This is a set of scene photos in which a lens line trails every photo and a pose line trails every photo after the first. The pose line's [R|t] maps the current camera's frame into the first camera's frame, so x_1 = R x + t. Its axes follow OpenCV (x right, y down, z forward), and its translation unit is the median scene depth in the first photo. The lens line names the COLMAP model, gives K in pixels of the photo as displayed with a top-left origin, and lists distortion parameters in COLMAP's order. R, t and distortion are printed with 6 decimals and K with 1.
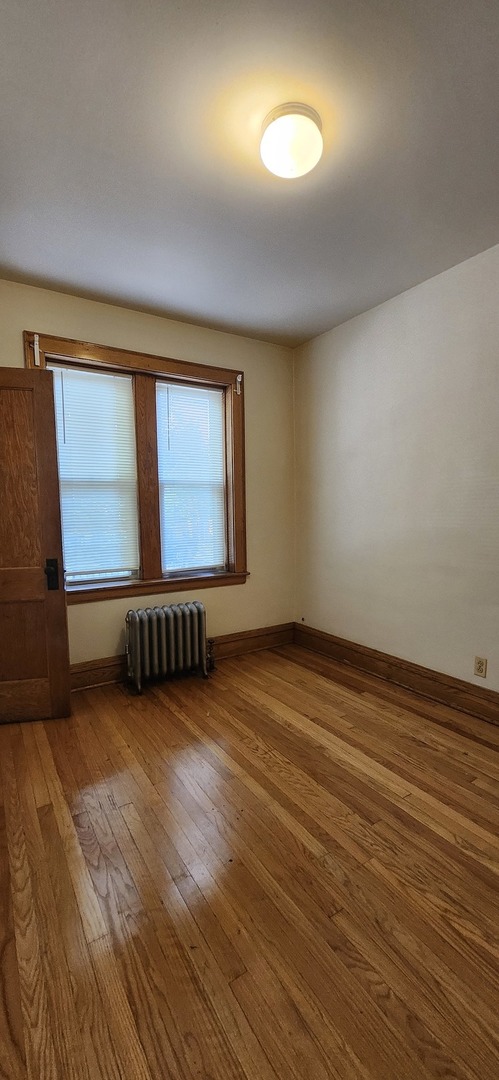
lens RADIAL K [[430.2, 0, 254.5], [0, 430.2, 537.6], [0, 0, 1]] dist [0.001894, 0.000155]
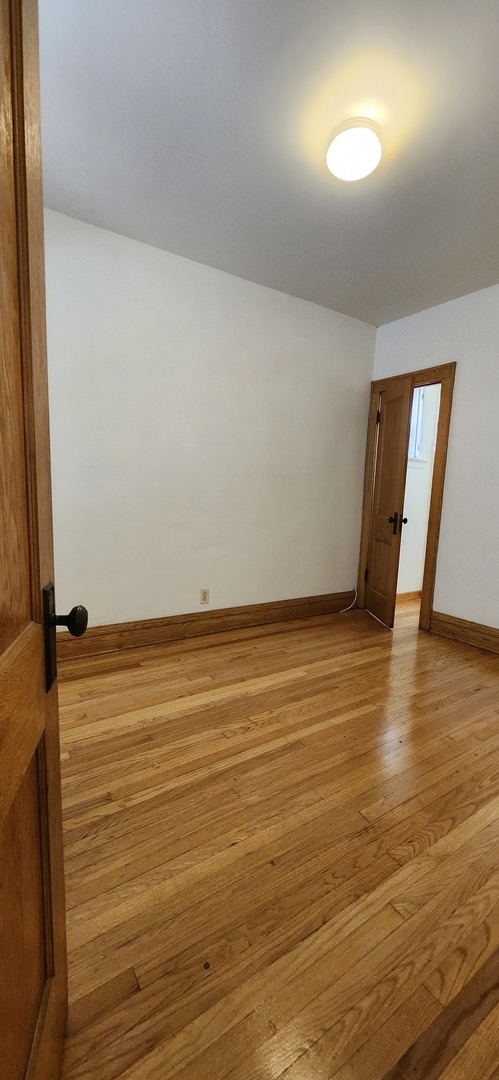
lens RADIAL K [[430.2, 0, 252.8], [0, 430.2, 544.6], [0, 0, 1]] dist [0.001894, 0.000155]
pose [[-0.020334, -0.121058, 0.992437, -0.744540], [0.029481, 0.992138, 0.121626, -0.012911], [-0.999358, 0.031731, -0.016605, 0.846779]]
